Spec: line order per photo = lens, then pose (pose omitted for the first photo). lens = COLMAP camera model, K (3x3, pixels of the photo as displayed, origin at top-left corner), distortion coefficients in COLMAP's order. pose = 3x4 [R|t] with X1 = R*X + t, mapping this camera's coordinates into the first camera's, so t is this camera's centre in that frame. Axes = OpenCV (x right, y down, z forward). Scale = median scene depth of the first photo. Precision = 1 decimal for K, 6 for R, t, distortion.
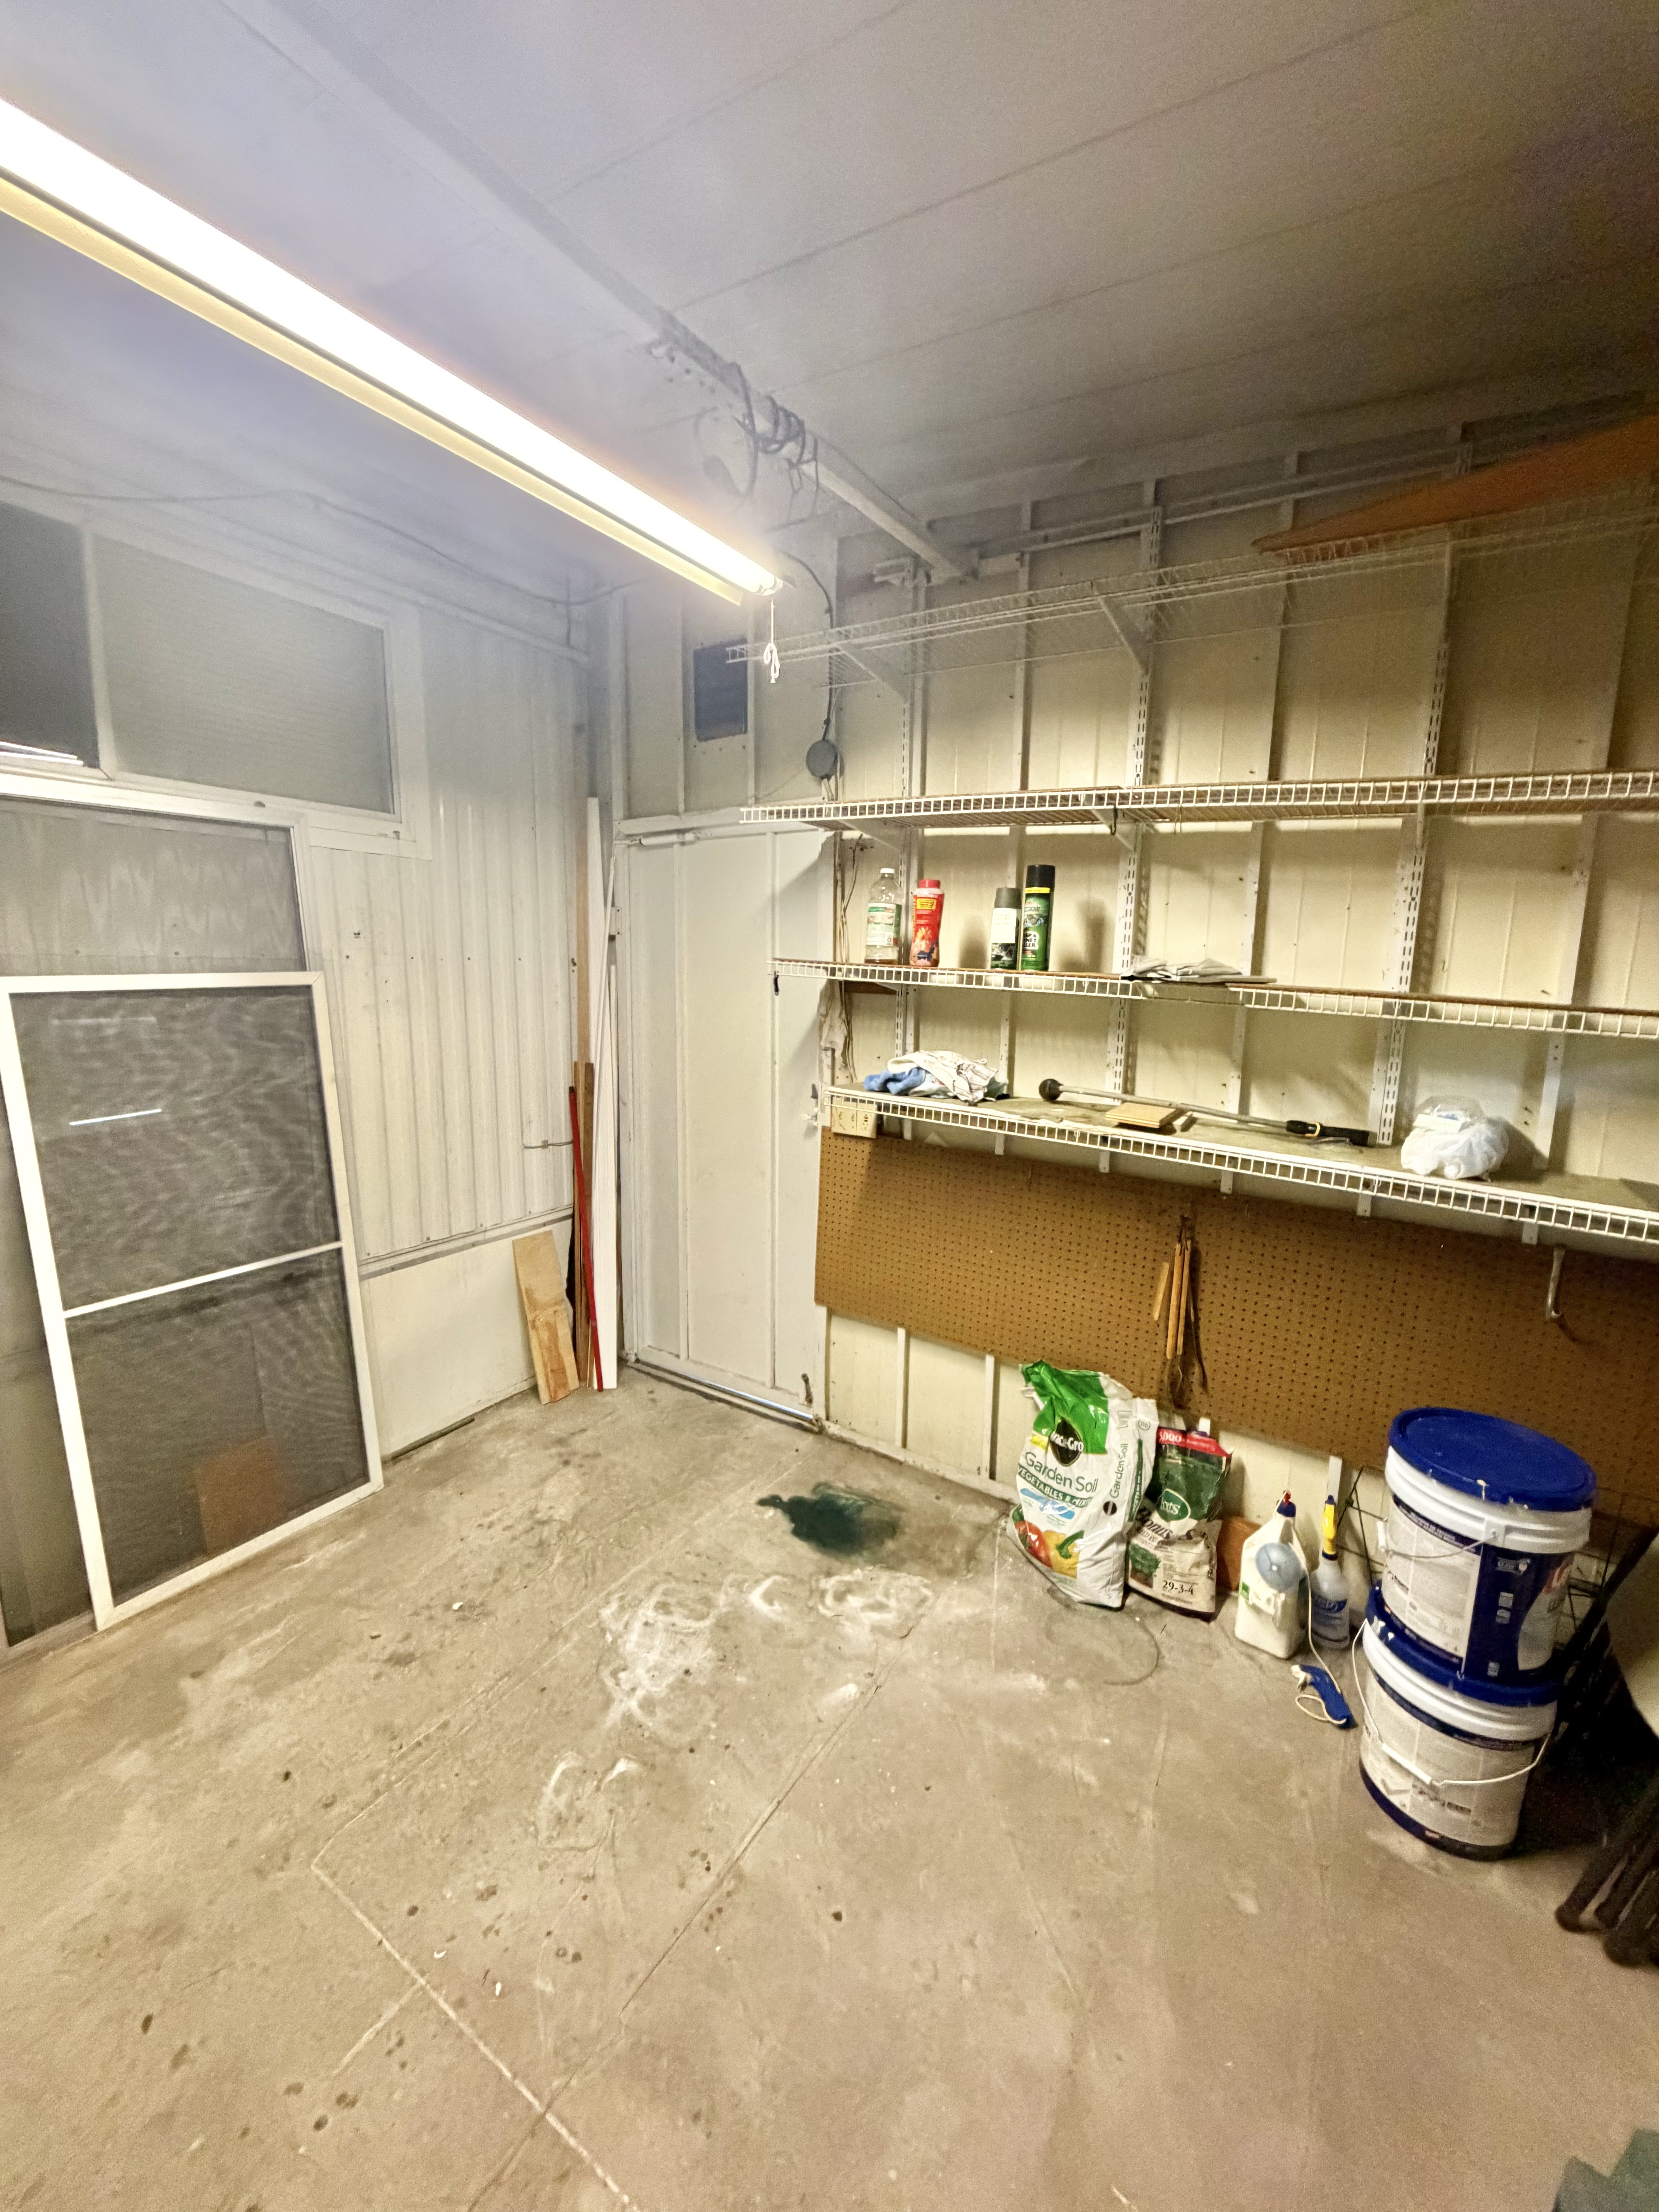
lens RADIAL K [[880.1, 0, 831.4], [0, 880.1, 1106.3], [0, 0, 1]] dist [-0.000680, -0.000545]
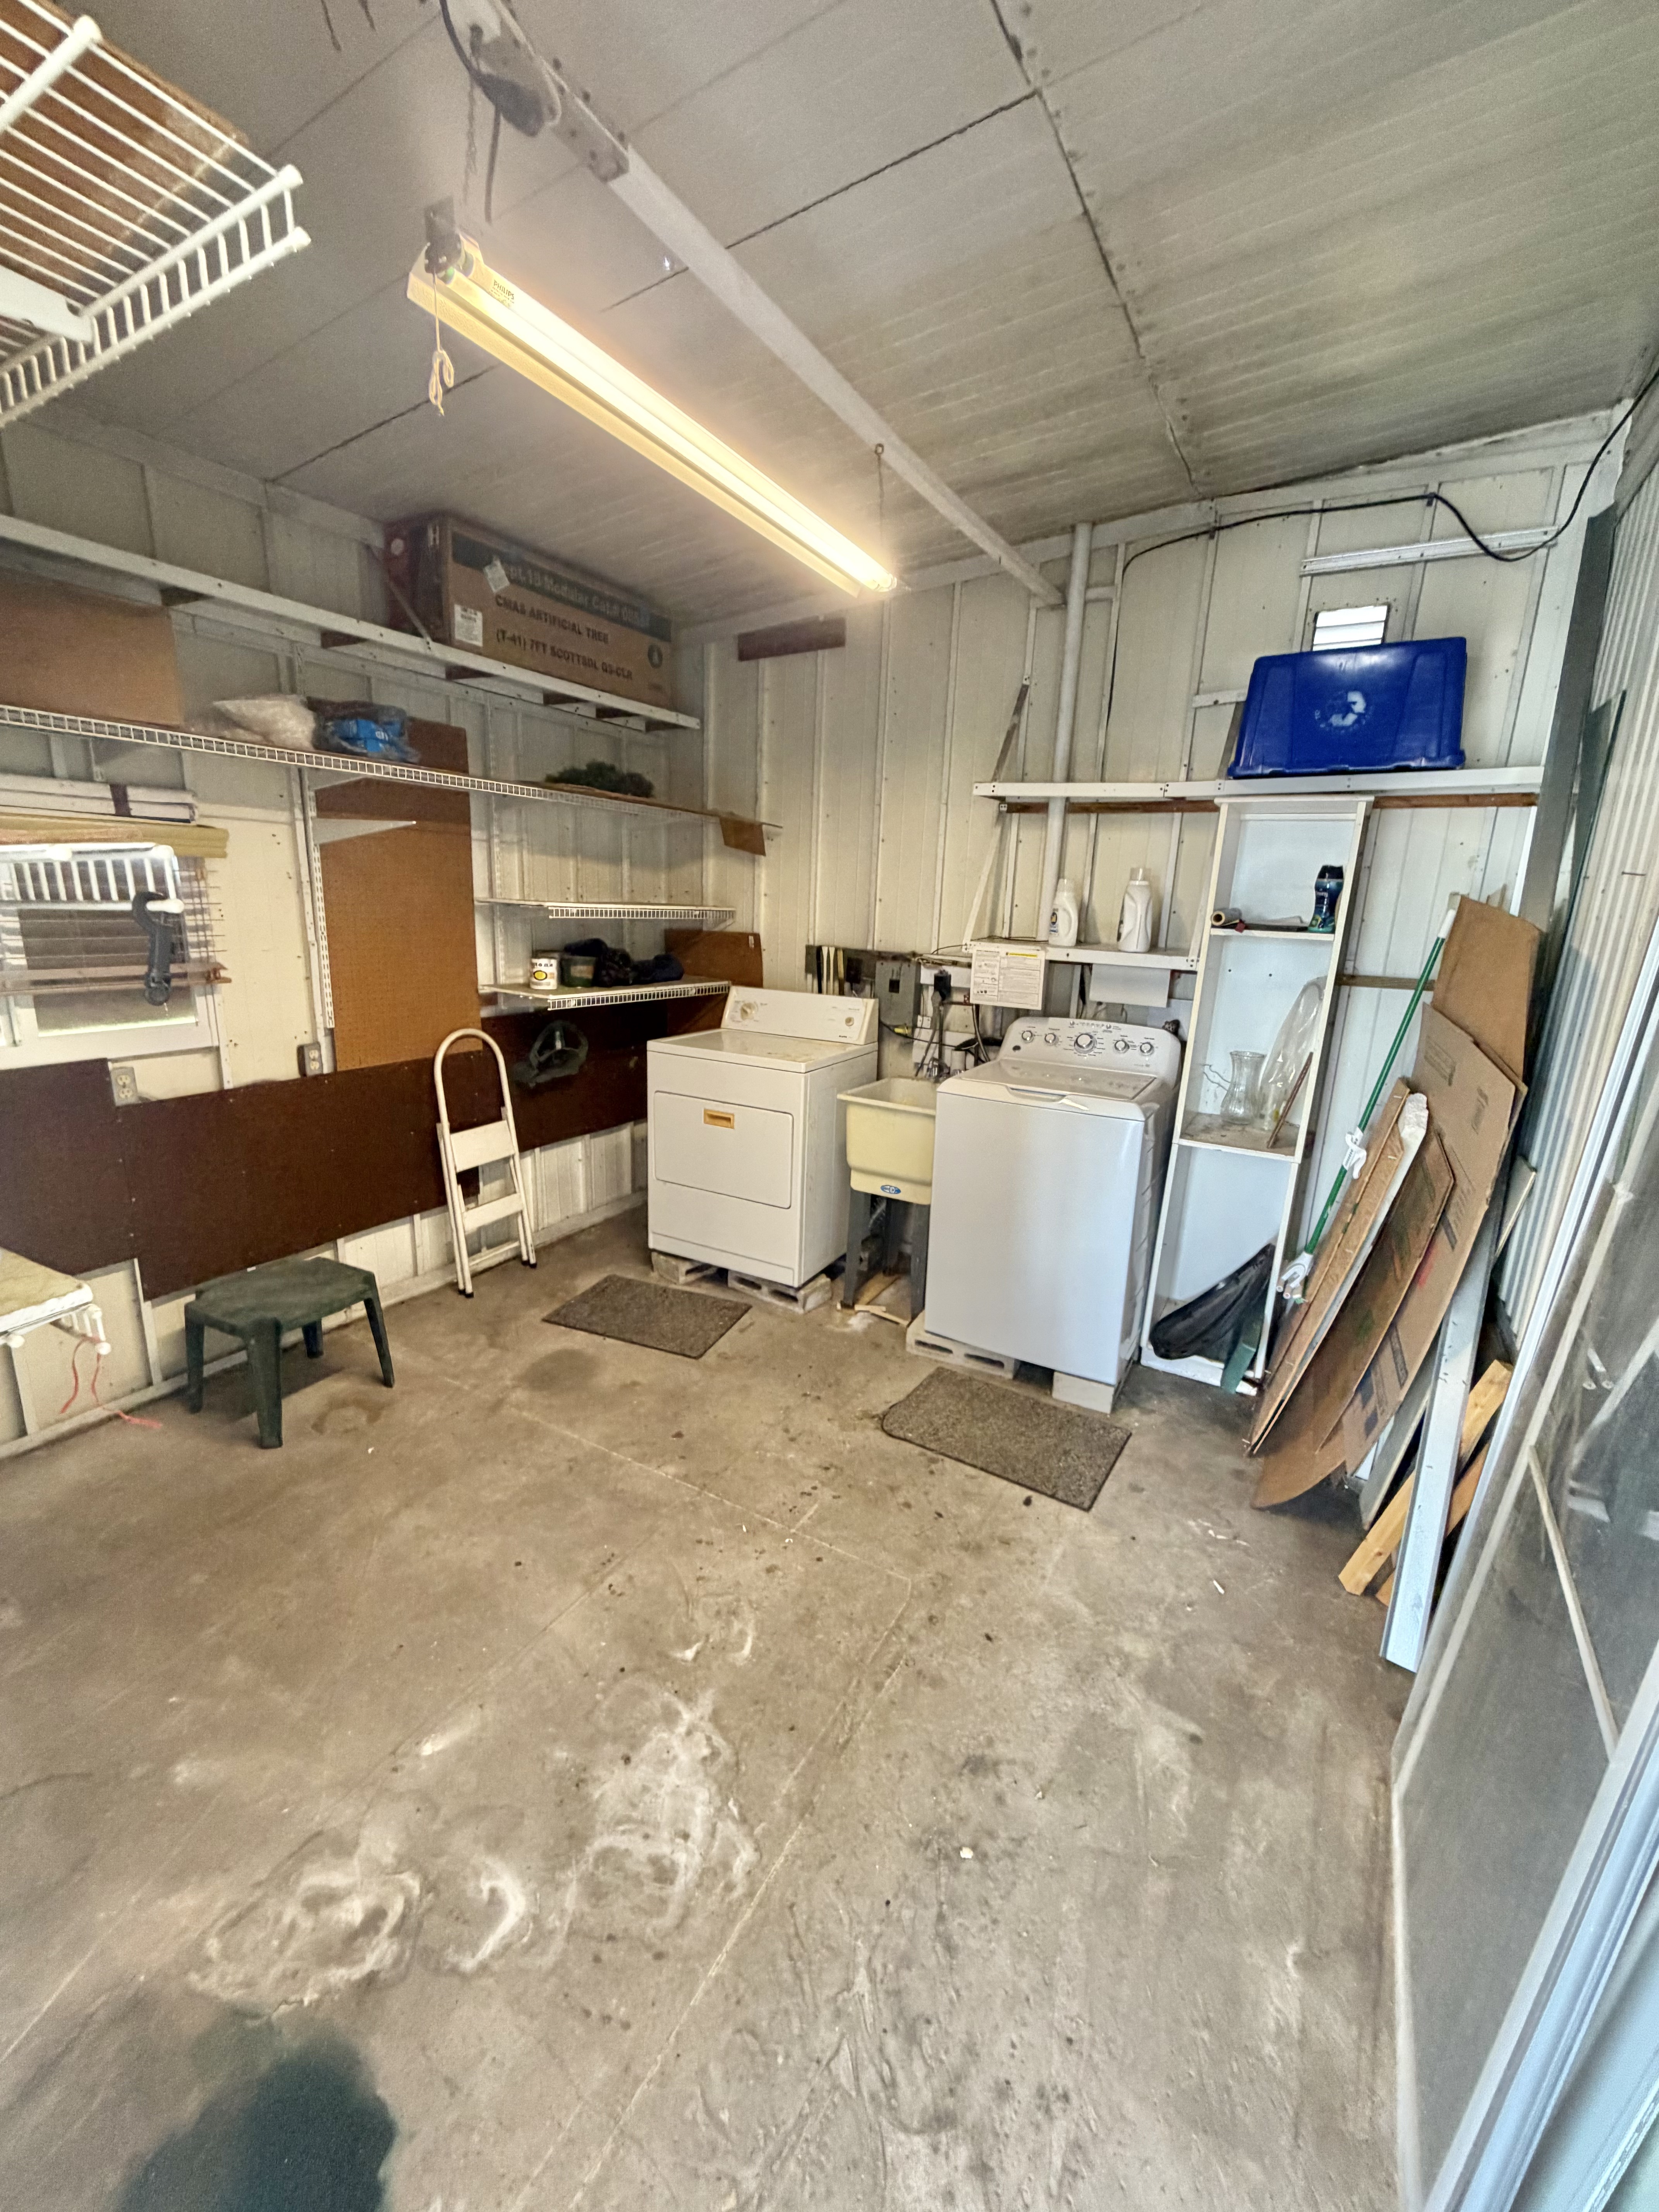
lens RADIAL K [[880.1, 0, 827.9], [0, 880.1, 1112.2], [0, 0, 1]] dist [-0.000680, -0.000545]
pose [[-0.996711, -0.040901, -0.069959, -0.267870], [-0.065253, 0.916979, 0.393562, -0.242837], [0.048054, 0.396833, -0.916632, 1.514708]]
